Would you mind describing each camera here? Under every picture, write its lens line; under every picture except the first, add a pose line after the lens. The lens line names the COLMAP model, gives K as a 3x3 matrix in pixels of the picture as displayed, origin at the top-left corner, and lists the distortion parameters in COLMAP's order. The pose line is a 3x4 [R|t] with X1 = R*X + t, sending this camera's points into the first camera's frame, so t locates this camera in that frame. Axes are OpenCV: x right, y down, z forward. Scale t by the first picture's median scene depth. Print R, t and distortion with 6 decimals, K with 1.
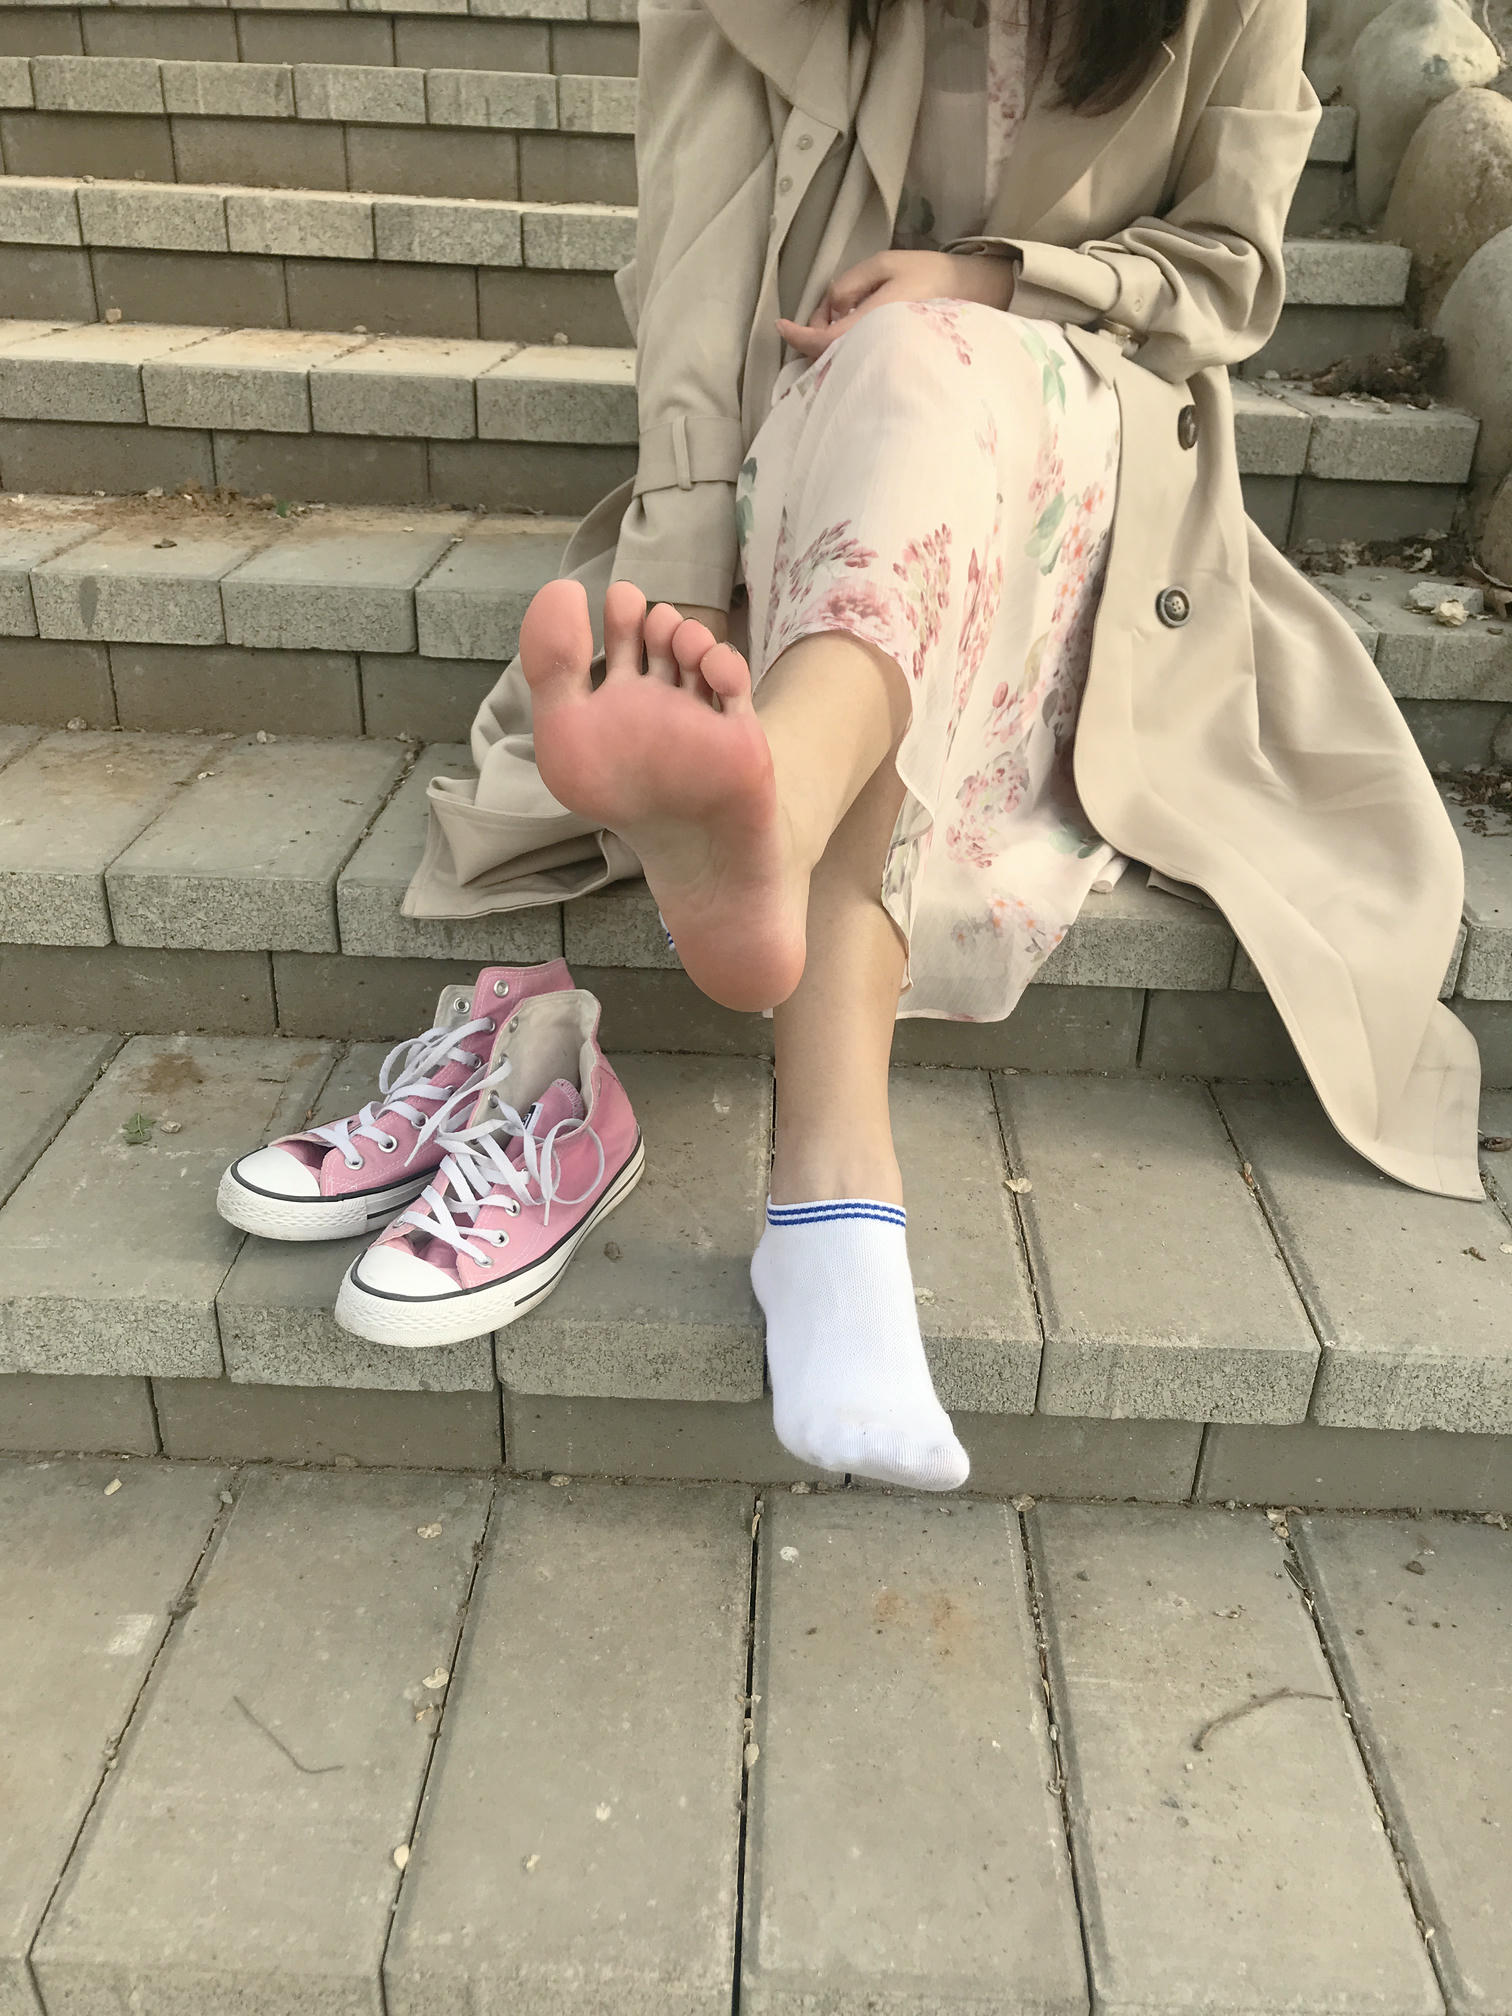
lens RADIAL K [[1628.1, 0, 774.6], [0, 1628.1, 1014.2], [0, 0, 1]] dist [0.012950, -0.007846]
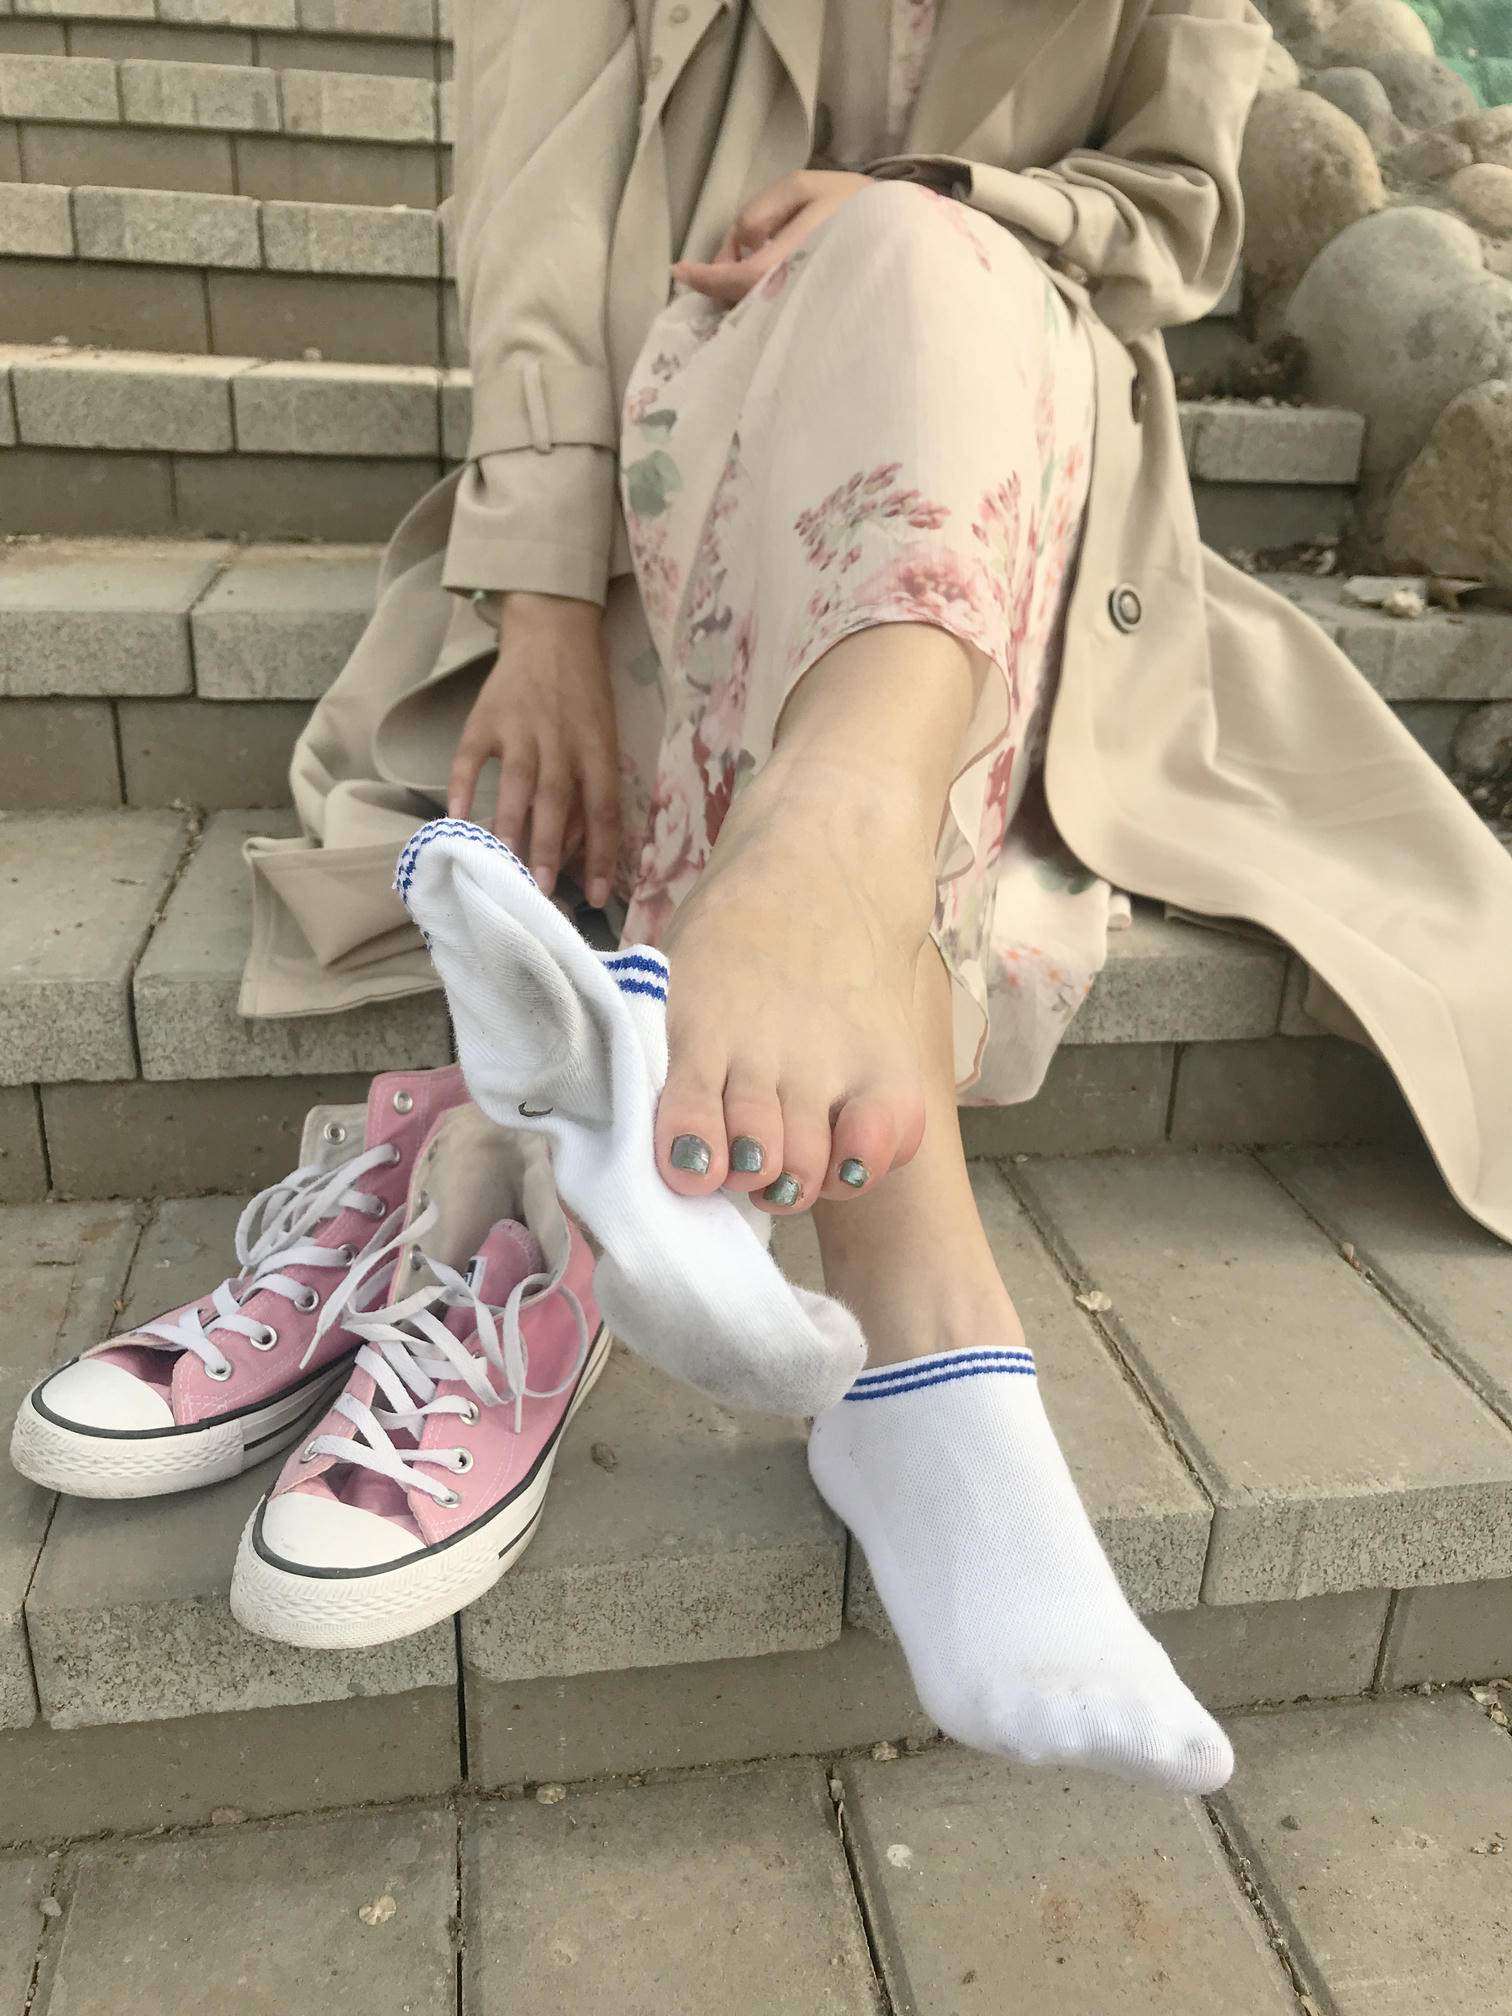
lens RADIAL K [[1664.9, 0, 776.8], [0, 1664.9, 1012.5], [0, 0, 1]] dist [-0.035943, 0.091634]
pose [[0.980688, -0.073958, 0.181058, -0.138233], [0.087151, 0.994005, -0.066018, 0.007885], [-0.175090, 0.080523, 0.981254, 0.253103]]
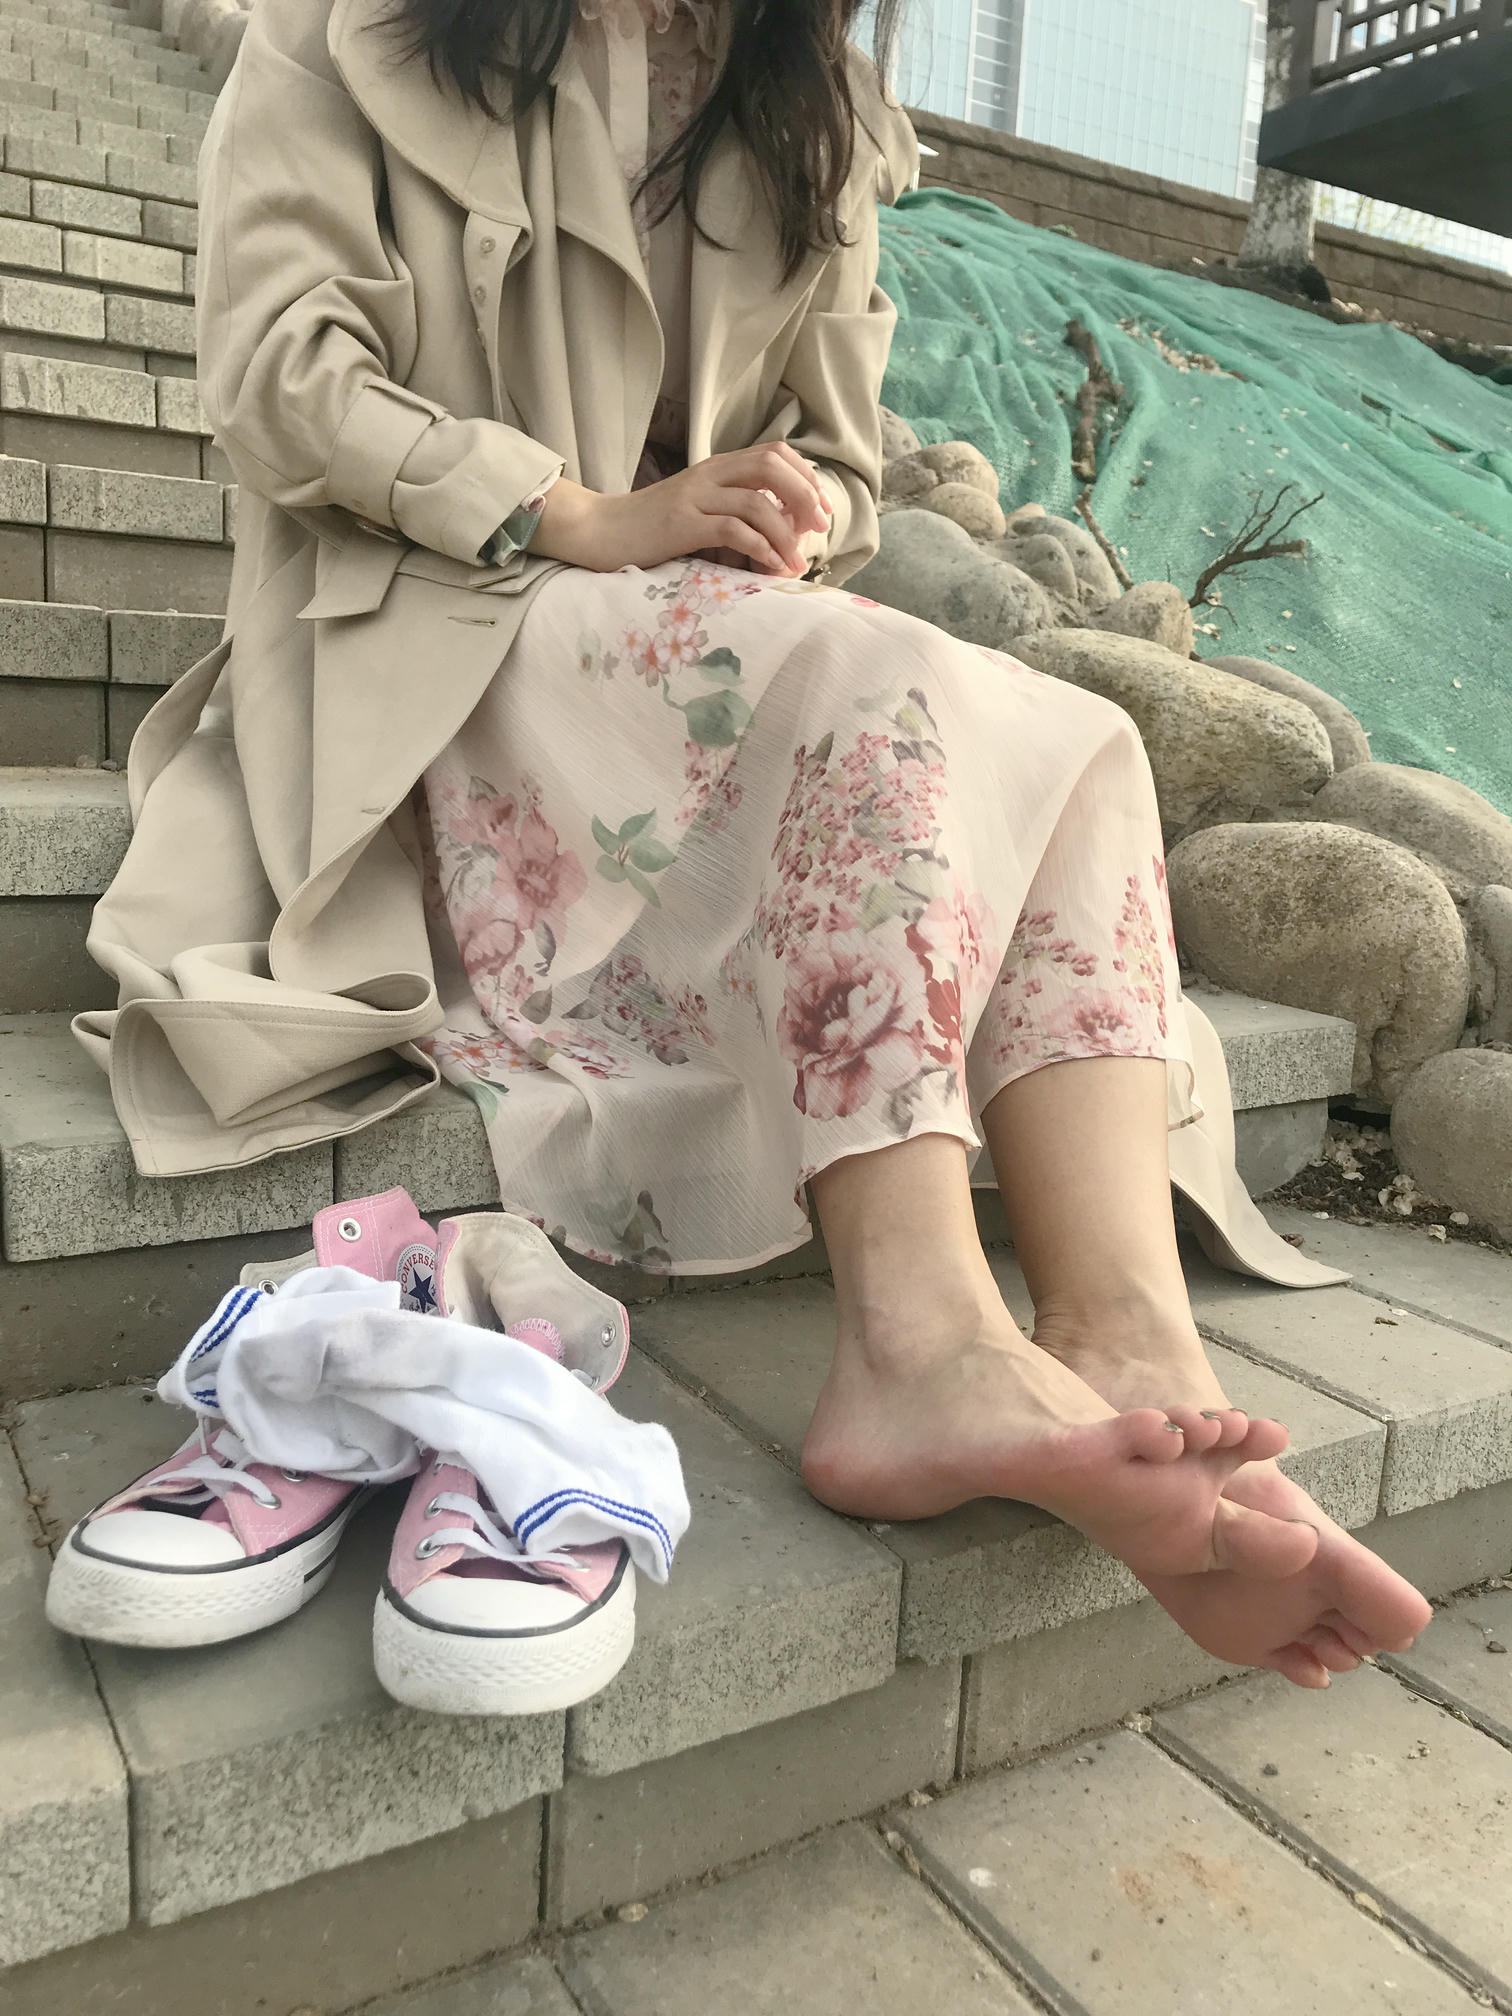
lens RADIAL K [[1652.6, 0, 773.6], [0, 1652.6, 1004.2], [0, 0, 1]] dist [-0.024207, 0.072779]
pose [[0.842875, -0.092043, 0.530179, -0.402405], [0.225287, 0.955118, -0.192342, 0.071772], [-0.488680, 0.281563, 0.825781, 0.299415]]
